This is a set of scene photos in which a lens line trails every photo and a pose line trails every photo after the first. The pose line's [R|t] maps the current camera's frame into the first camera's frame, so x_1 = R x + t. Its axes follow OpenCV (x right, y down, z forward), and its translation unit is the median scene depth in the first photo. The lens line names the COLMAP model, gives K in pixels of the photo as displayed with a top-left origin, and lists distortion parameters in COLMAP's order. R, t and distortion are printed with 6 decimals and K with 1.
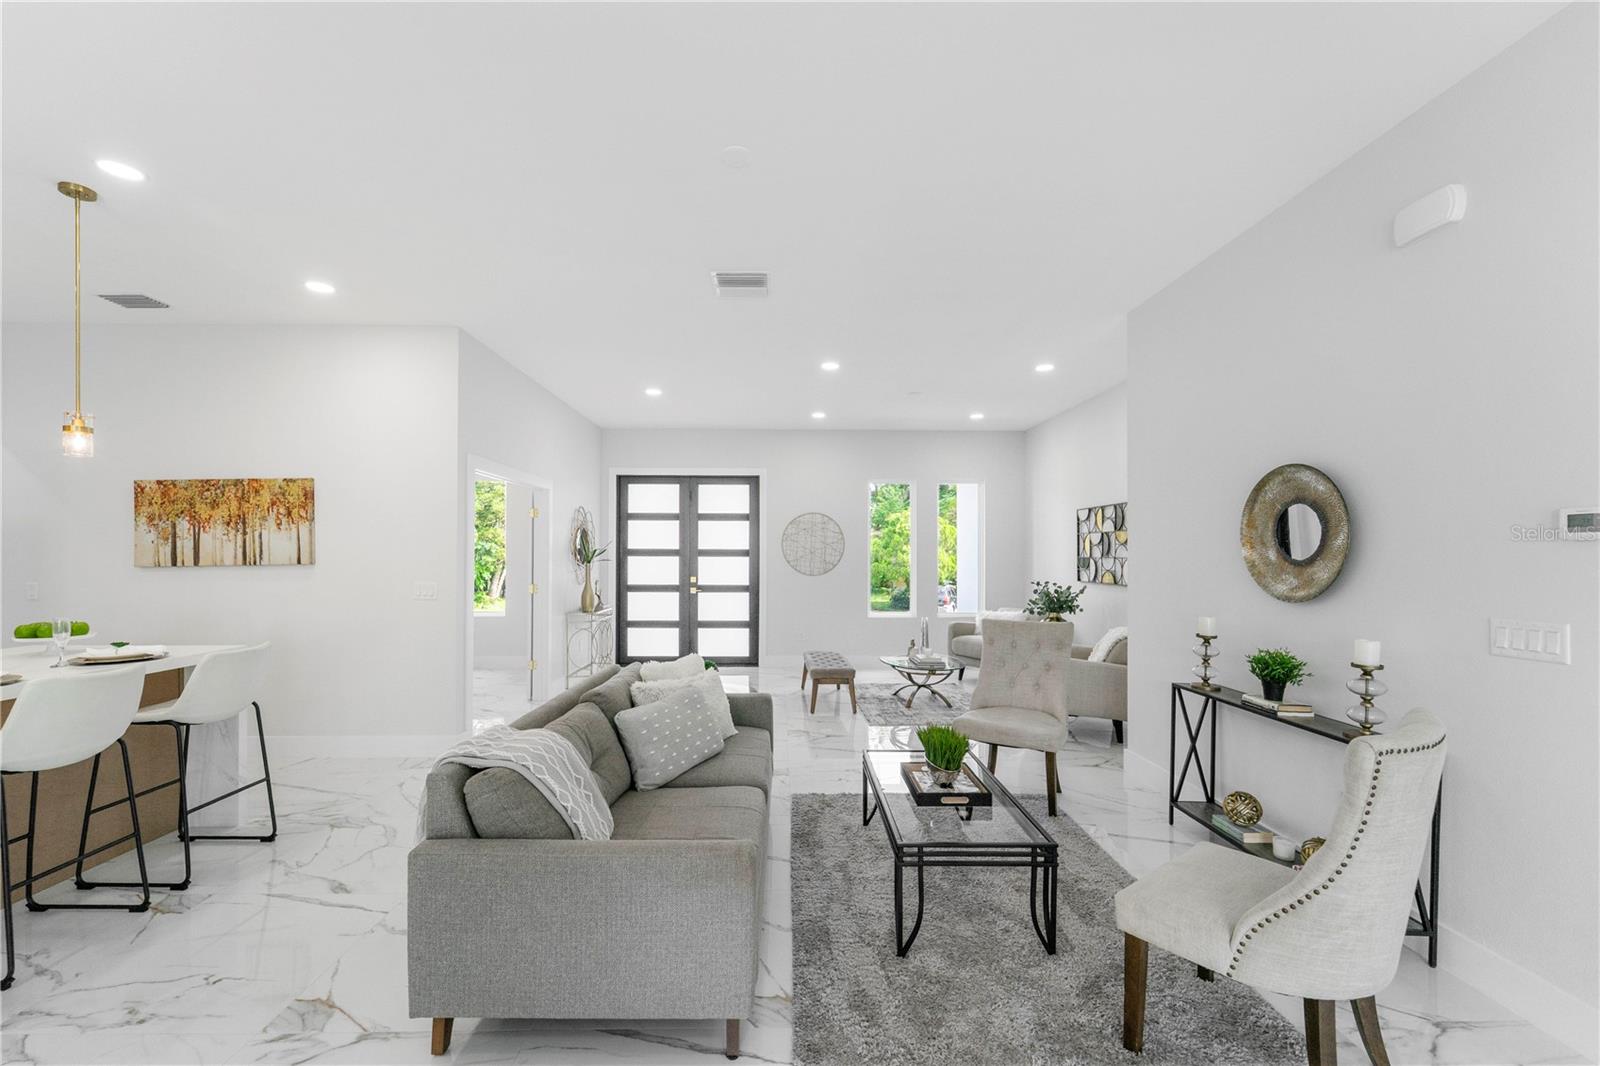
lens RADIAL K [[649.6, 0, 804.4], [0, 649.6, 550.2], [0, 0, 1]] dist [-0.000840, -0.001080]
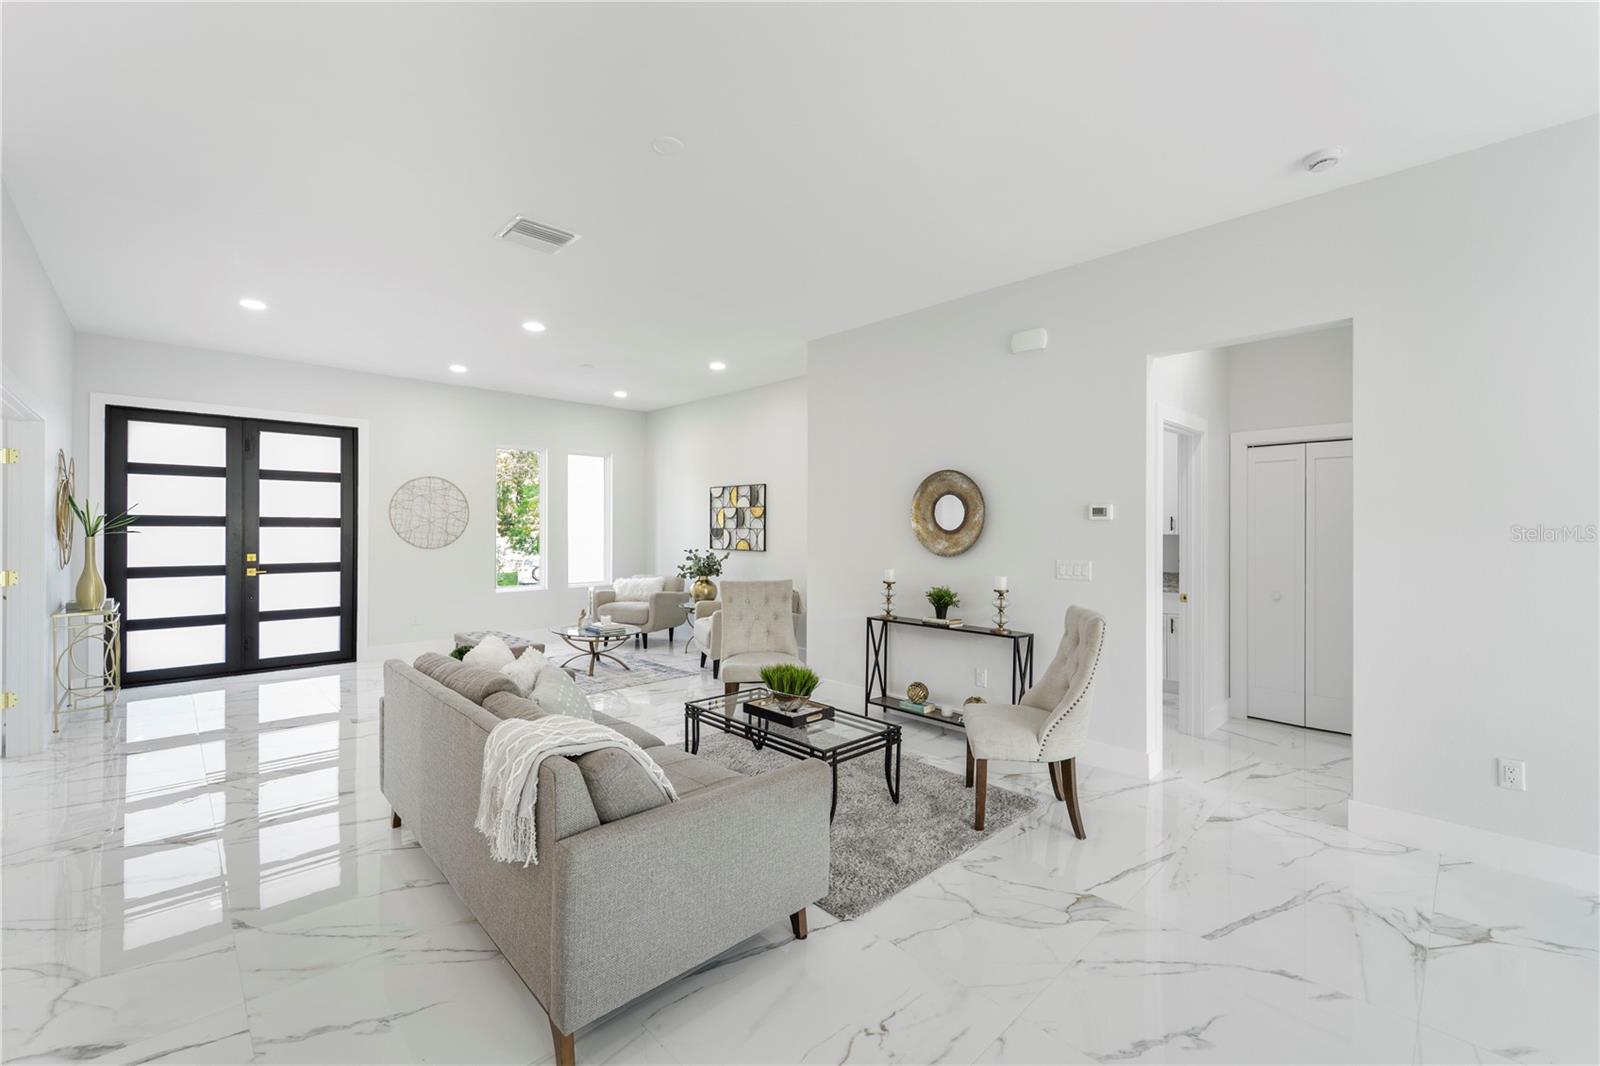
lens RADIAL K [[649.6, 0, 792.7], [0, 649.6, 527.9], [0, 0, 1]] dist [-0.000840, -0.001080]
pose [[0.738292, 0.001253, 0.674480, -0.276652], [-0.008305, 0.999939, 0.007232, 0.000585], [-0.674430, -0.010941, 0.738258, 0.035177]]
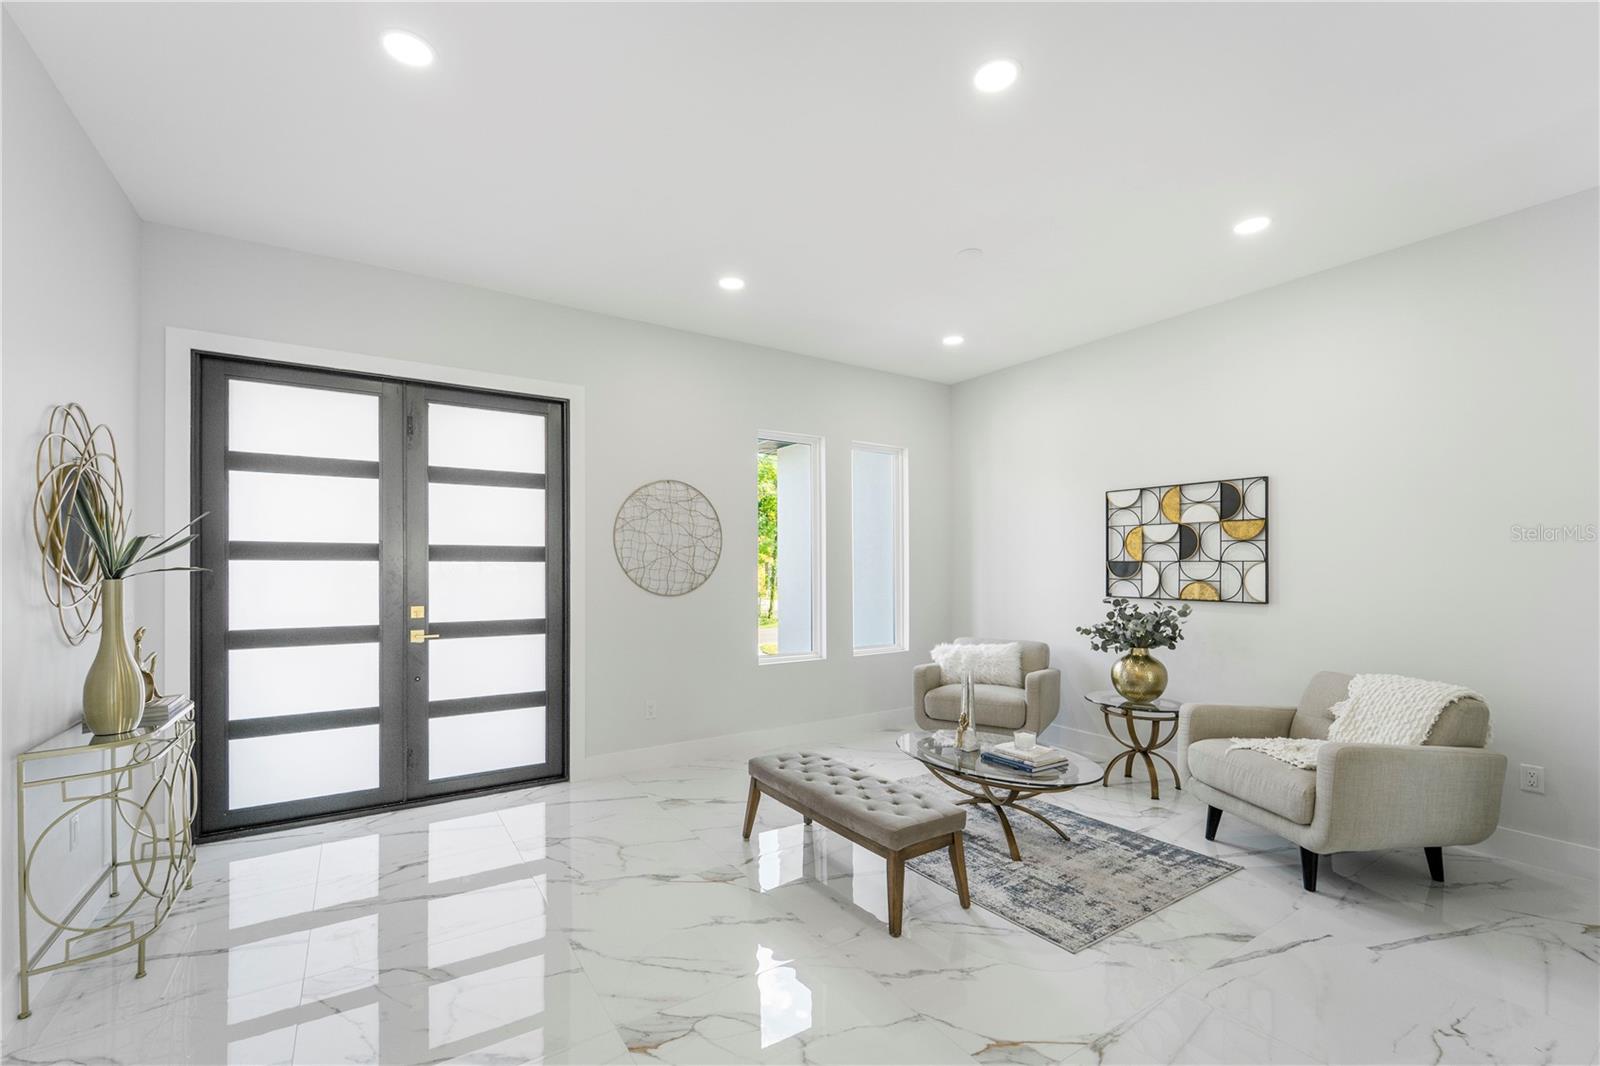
lens RADIAL K [[649.6, 0, 781.3], [0, 649.6, 564.5], [0, 0, 1]] dist [-0.000840, -0.001080]
pose [[0.857672, -0.001794, 0.514194, -0.239260], [-0.002540, 0.999967, 0.007725, 0.010346], [-0.514191, -0.007931, 0.857639, 0.624440]]
